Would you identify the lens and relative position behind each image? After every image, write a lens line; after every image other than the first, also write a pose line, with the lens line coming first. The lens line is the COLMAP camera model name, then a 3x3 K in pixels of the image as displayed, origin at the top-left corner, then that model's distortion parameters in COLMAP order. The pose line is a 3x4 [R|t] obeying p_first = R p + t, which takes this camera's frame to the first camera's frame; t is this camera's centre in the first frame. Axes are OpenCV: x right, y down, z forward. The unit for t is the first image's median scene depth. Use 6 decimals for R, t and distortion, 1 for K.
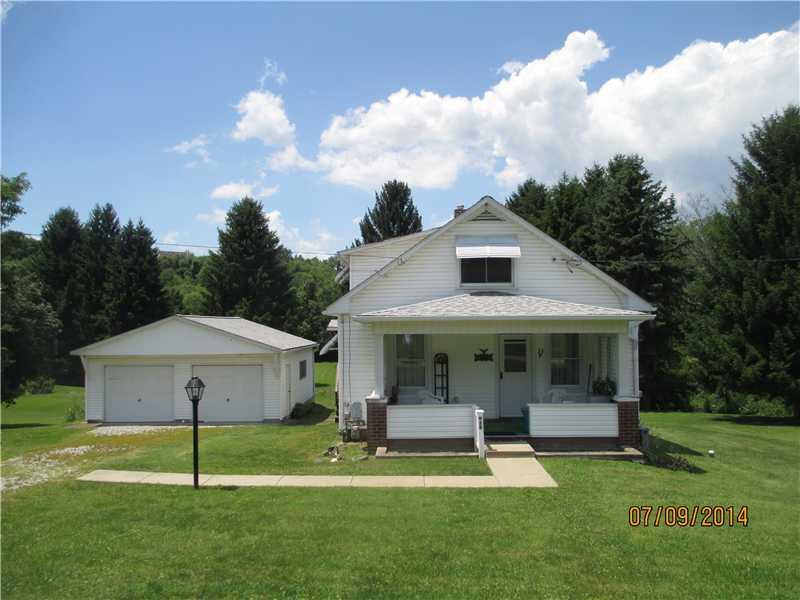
lens RADIAL K [[649.2, 0, 400.0], [0, 649.2, 300.0], [0, 0, 1]] dist [-0.081868, -0.000010]
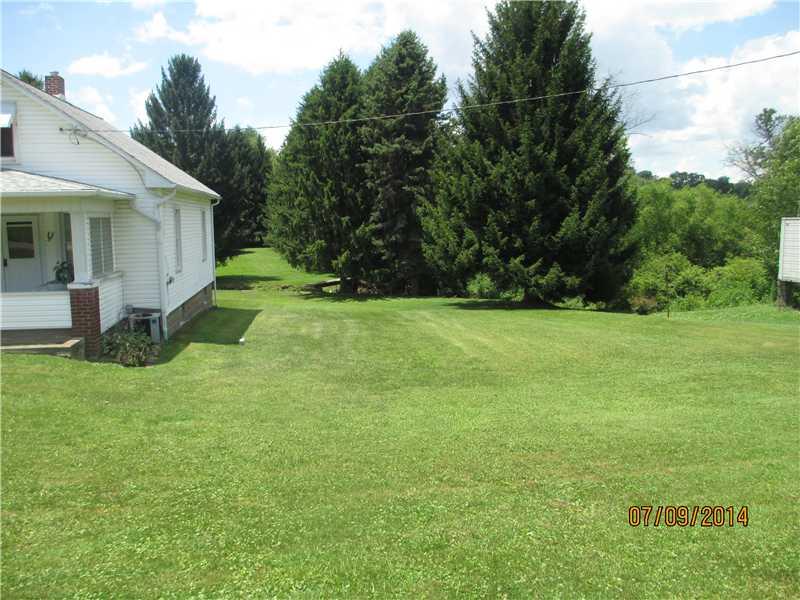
lens RADIAL K [[649.2, 0, 400.0], [0, 649.2, 300.0], [0, 0, 1]] dist [-0.081868, -0.000010]
pose [[0.983159, -0.026043, 0.180886, 0.210037], [-0.005138, 0.985463, 0.169810, 0.007107], [-0.182679, -0.167880, 0.968734, 0.019834]]
